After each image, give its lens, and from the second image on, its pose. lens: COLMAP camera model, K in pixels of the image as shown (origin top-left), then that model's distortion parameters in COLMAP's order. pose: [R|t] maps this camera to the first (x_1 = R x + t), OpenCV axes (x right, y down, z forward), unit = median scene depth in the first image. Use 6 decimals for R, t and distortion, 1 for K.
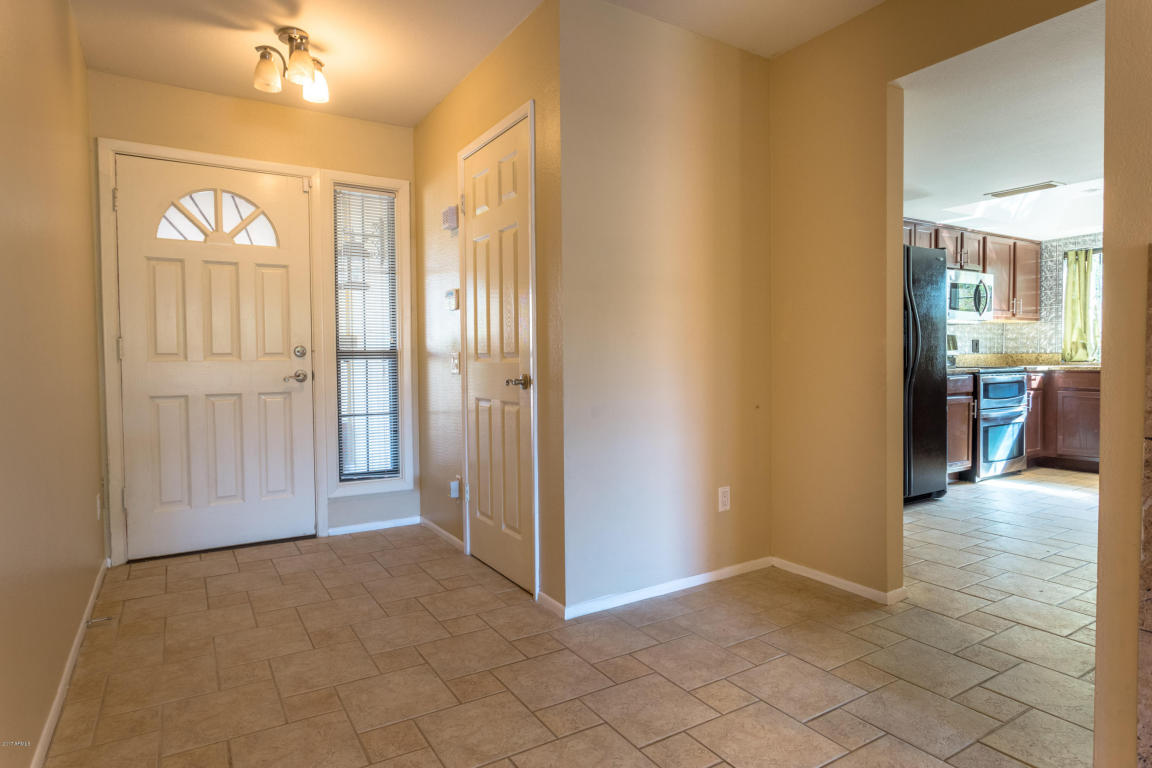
lens RADIAL K [[647.3, 0, 574.5], [0, 647.3, 366.3], [0, 0, 1]] dist [0.001184, 0.000376]
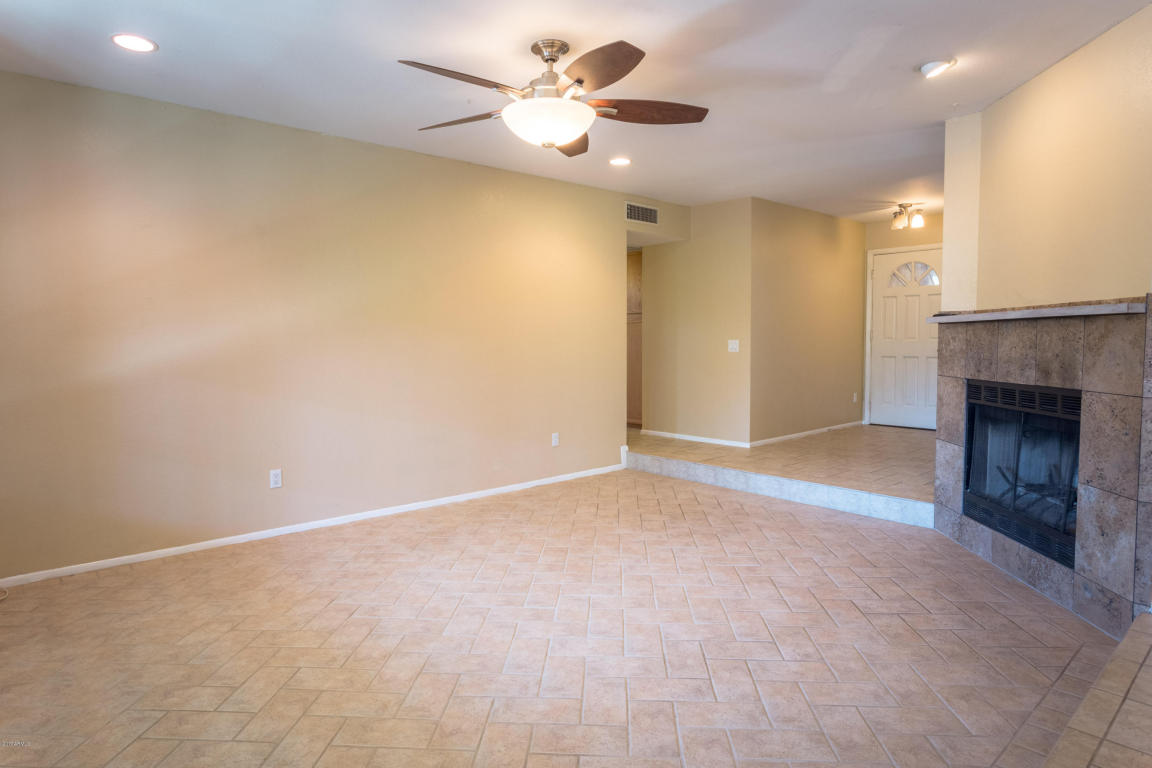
lens RADIAL K [[648.7, 0, 573.4], [0, 648.7, 381.3], [0, 0, 1]] dist [-0.005449, 0.001005]
pose [[0.188083, 0.065220, -0.979985, 0.801714], [-0.026652, 0.997764, 0.061288, 0.014413], [0.981791, 0.014591, 0.189401, -0.281933]]
